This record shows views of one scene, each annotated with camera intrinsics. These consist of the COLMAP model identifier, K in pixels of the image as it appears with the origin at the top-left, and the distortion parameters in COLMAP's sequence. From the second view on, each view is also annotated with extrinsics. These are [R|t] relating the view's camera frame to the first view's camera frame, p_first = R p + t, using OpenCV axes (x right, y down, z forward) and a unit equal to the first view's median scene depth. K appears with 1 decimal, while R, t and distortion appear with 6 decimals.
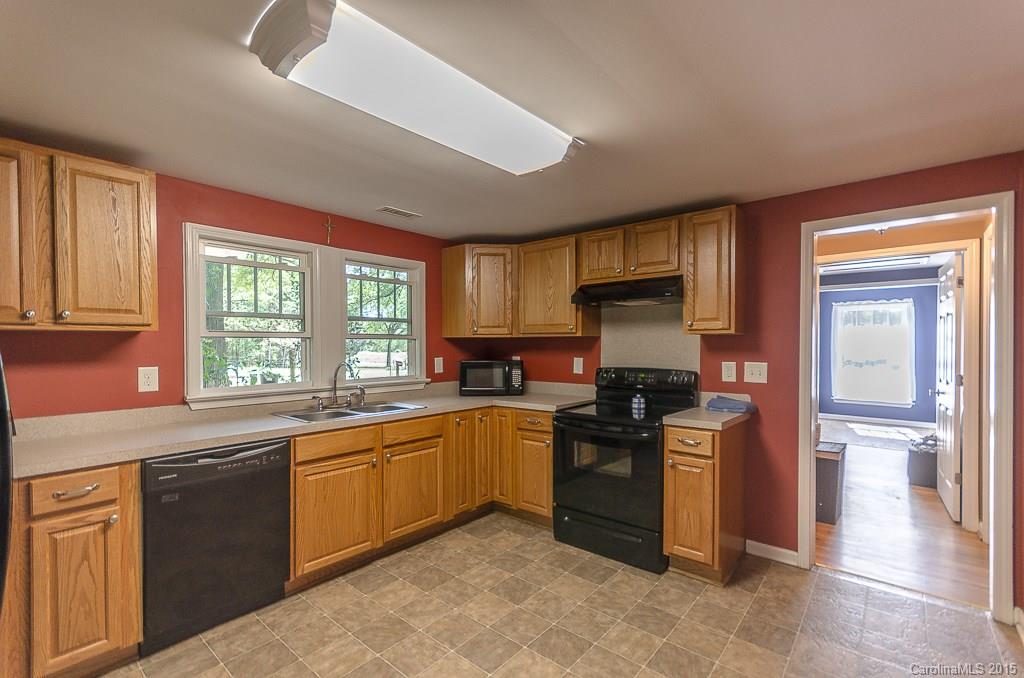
lens RADIAL K [[450.7, 0, 510.1], [0, 450.7, 347.3], [0, 0, 1]] dist [0.001244, 0.000244]
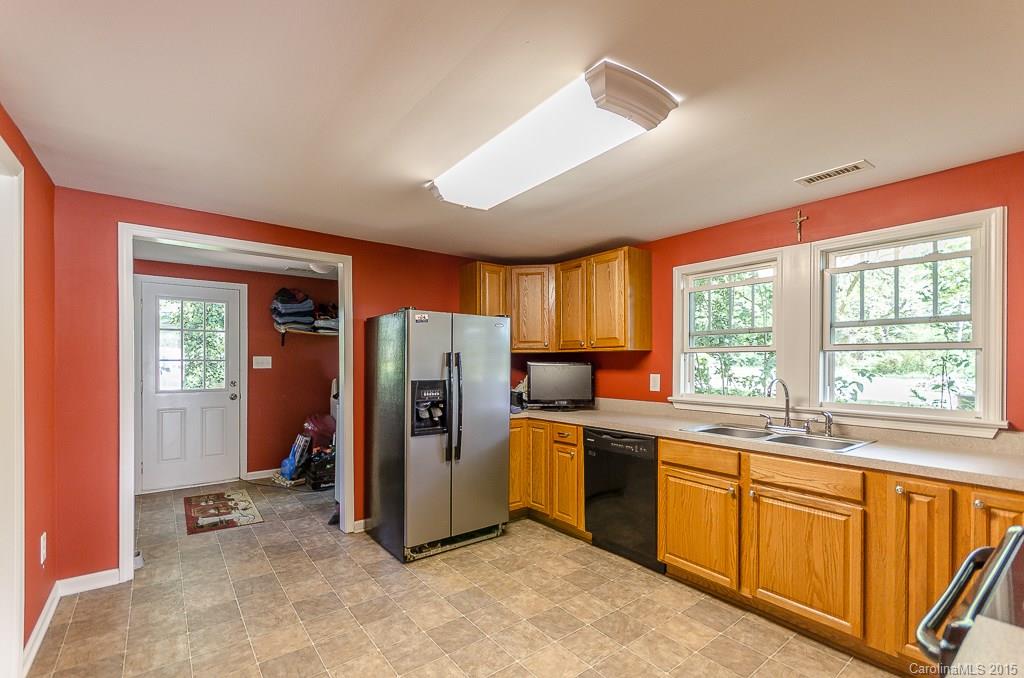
lens RADIAL K [[462.9, 0, 525.7], [0, 462.9, 362.4], [0, 0, 1]] dist [-0.000292, -0.000001]
pose [[-0.194596, 0.005561, -0.980868, 0.741624], [-0.005281, 0.999963, 0.006717, -0.001820], [0.980869, 0.006487, -0.194560, 0.873306]]
